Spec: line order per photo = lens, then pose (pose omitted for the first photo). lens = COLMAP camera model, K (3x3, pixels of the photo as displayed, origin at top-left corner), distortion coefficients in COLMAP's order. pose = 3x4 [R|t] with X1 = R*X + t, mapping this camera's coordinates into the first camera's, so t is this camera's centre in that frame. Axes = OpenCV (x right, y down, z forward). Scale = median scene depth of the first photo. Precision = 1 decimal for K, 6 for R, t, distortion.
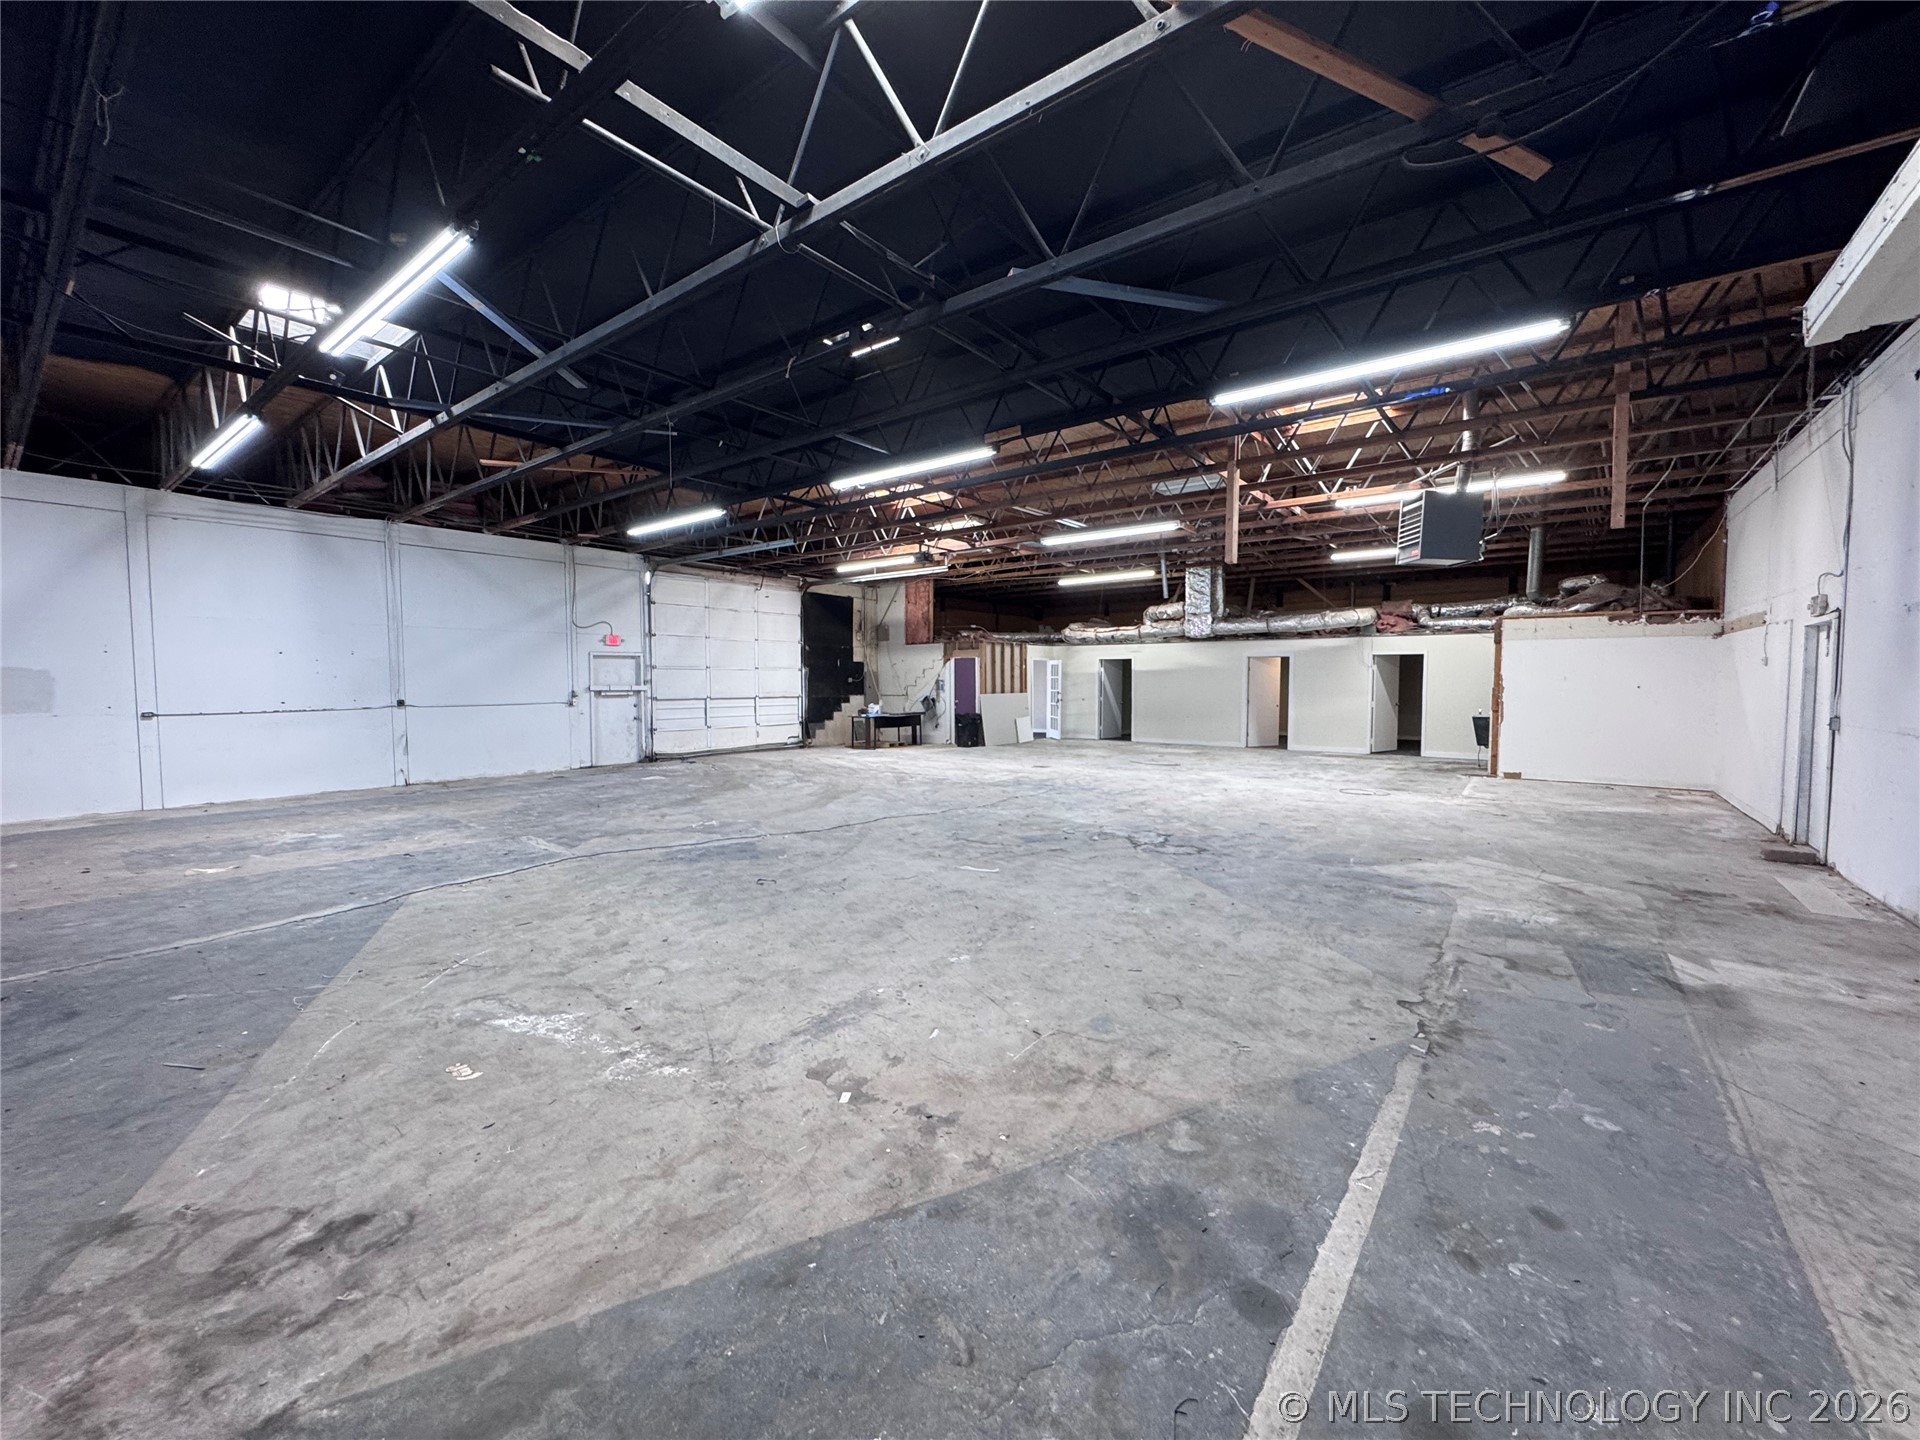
lens RADIAL K [[766.4, 0, 955.5], [0, 766.4, 721.2], [0, 0, 1]] dist [-0.003714, 0.000498]
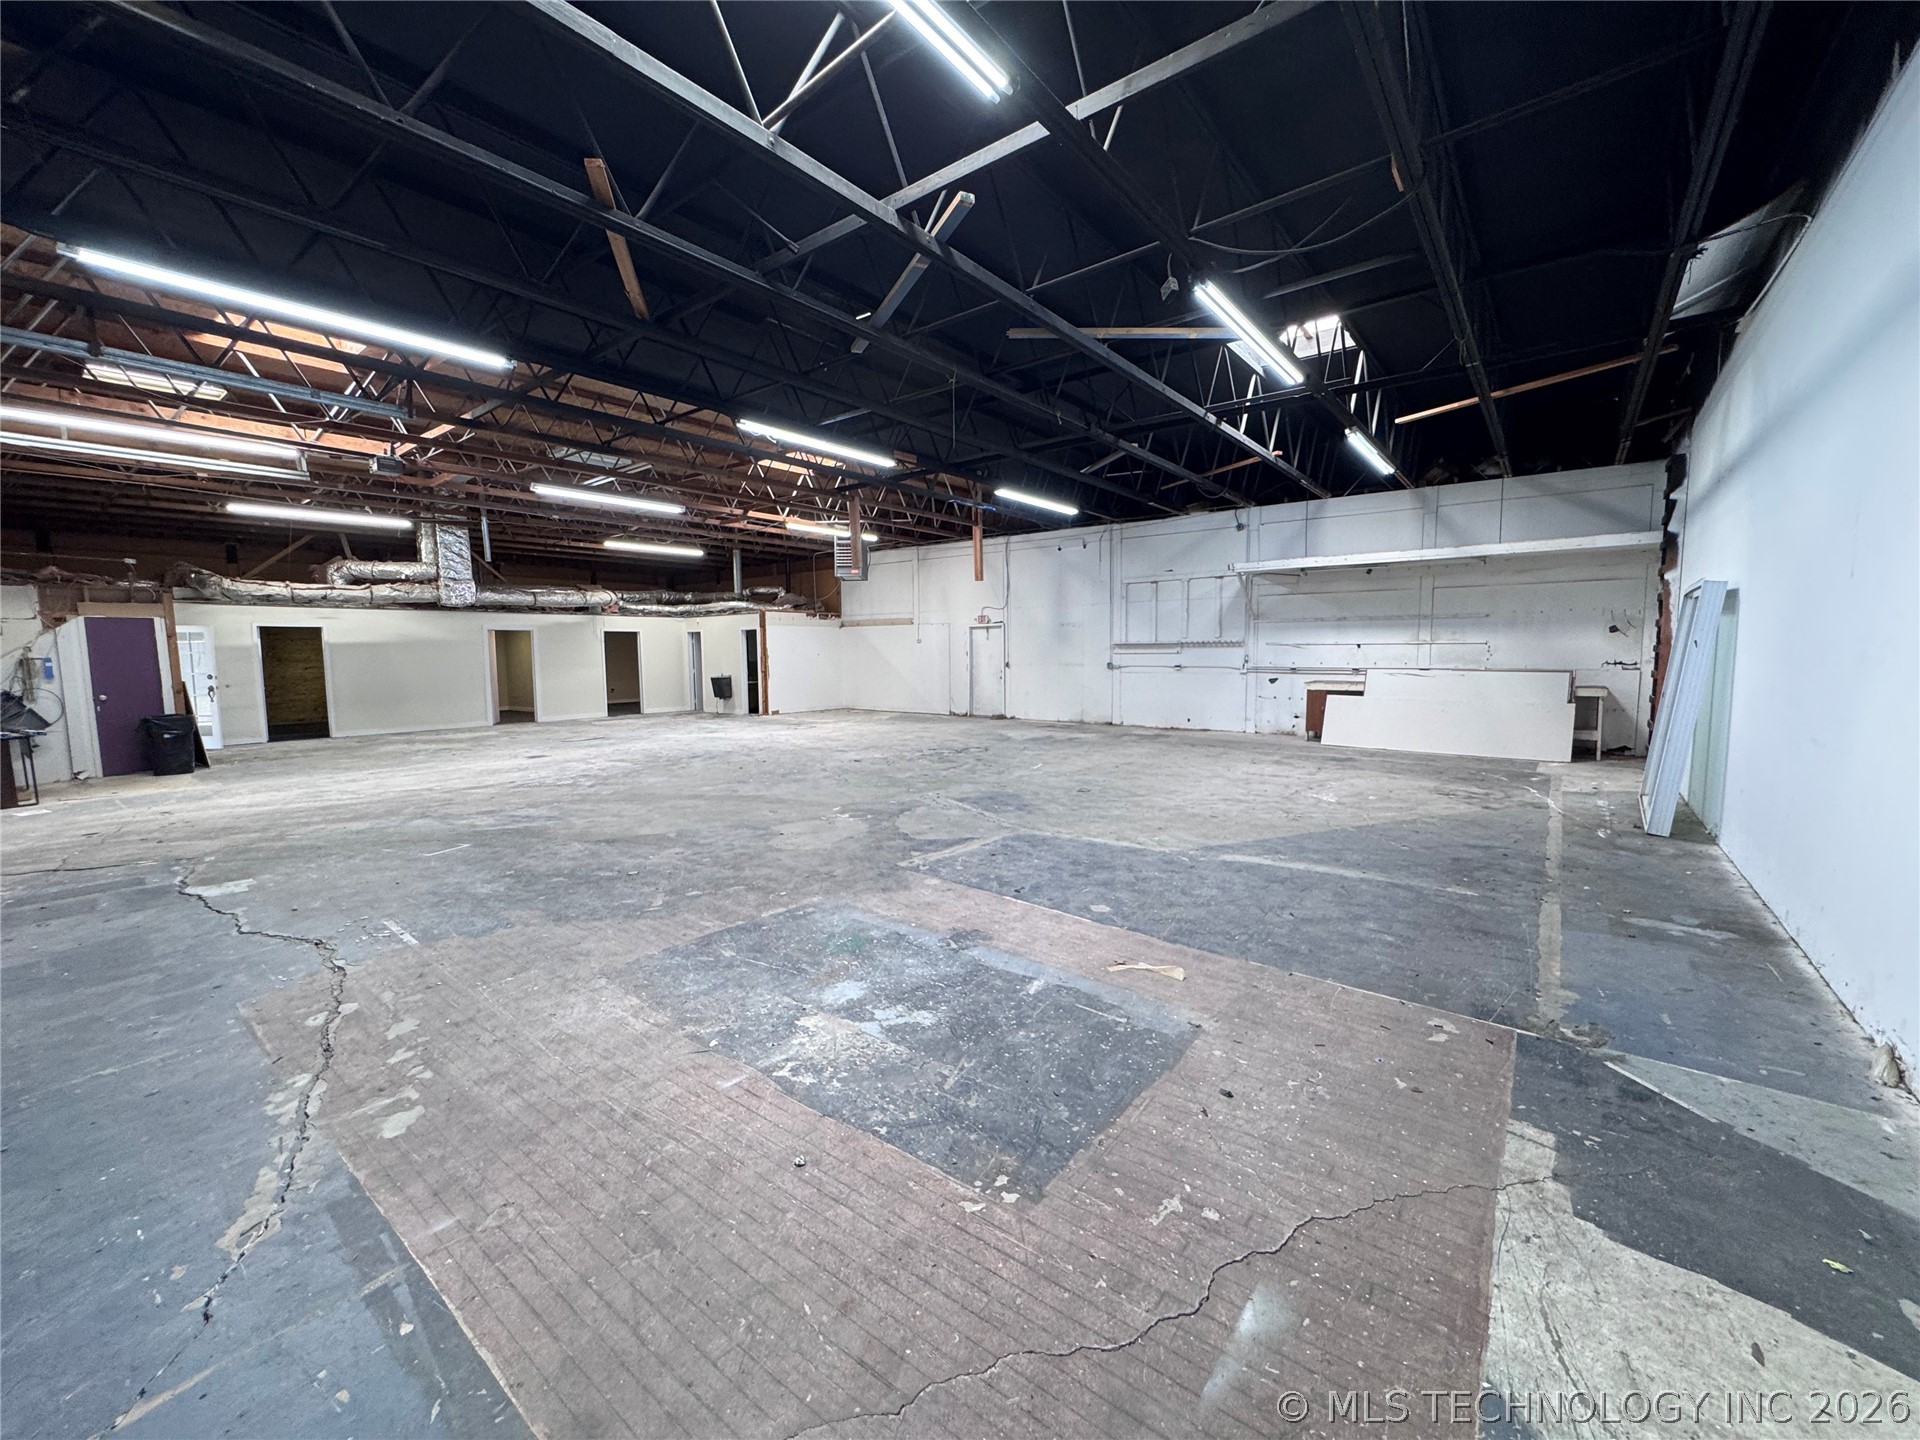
lens RADIAL K [[766.4, 0, 954.3], [0, 766.4, 714.3], [0, 0, 1]] dist [-0.003714, 0.000498]
pose [[0.019314, -0.083183, 0.996347, -0.628695], [0.065539, 0.994495, 0.081758, -0.021858], [-0.997663, 0.063721, 0.024660, 0.458909]]
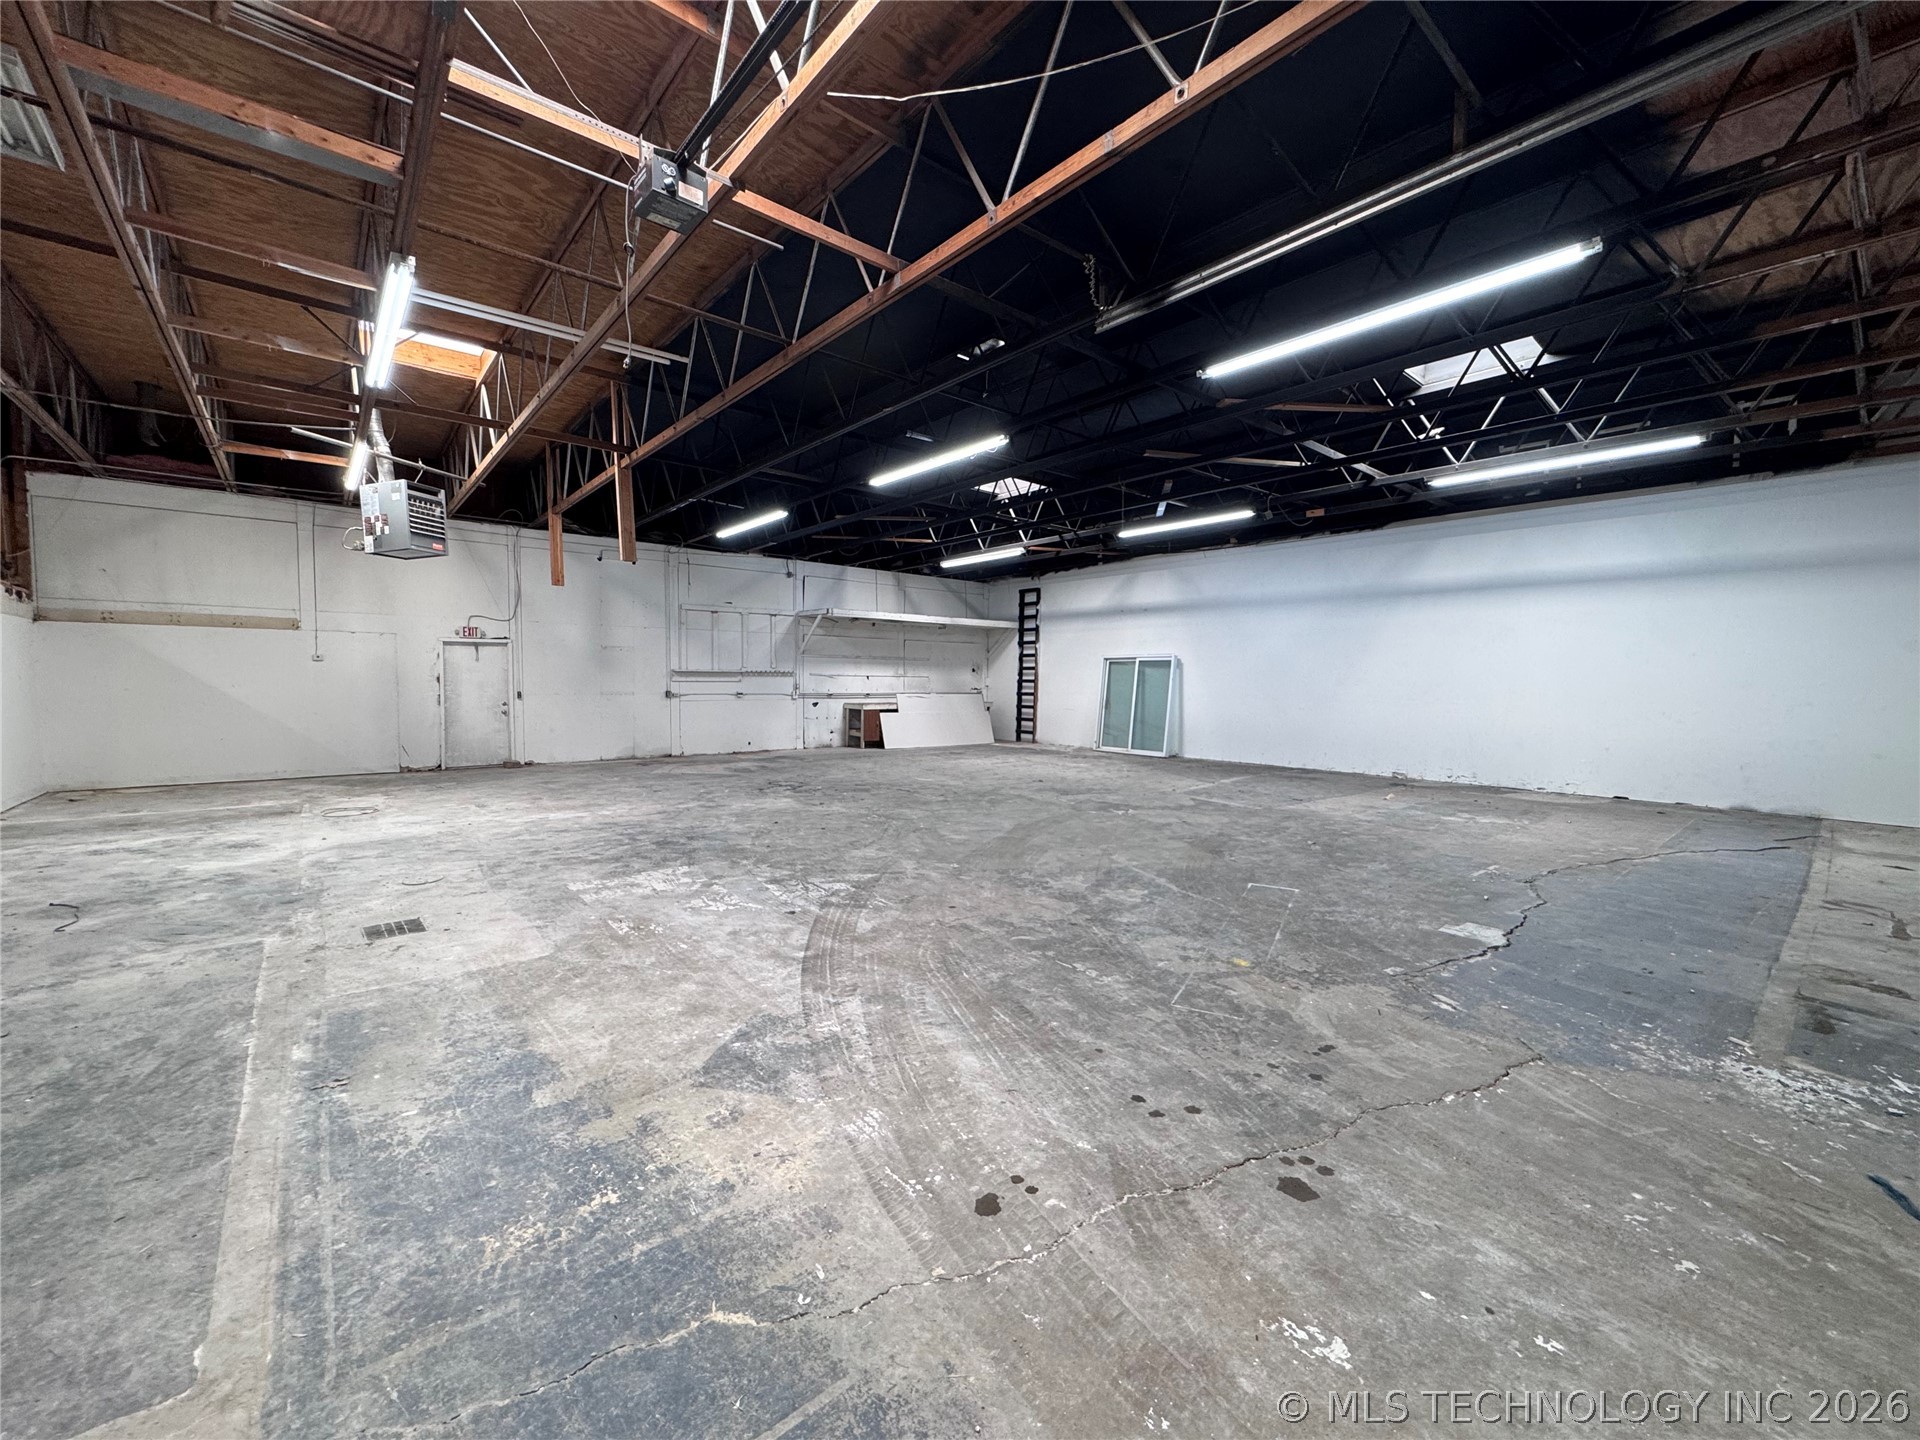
lens RADIAL K [[766.4, 0, 958.0], [0, 766.4, 721.3], [0, 0, 1]] dist [-0.003714, 0.000498]
pose [[-0.976973, -0.017883, 0.212612, -0.175555], [0.005721, 0.993927, 0.109891, -0.057766], [-0.213286, 0.108577, -0.970938, 1.113467]]
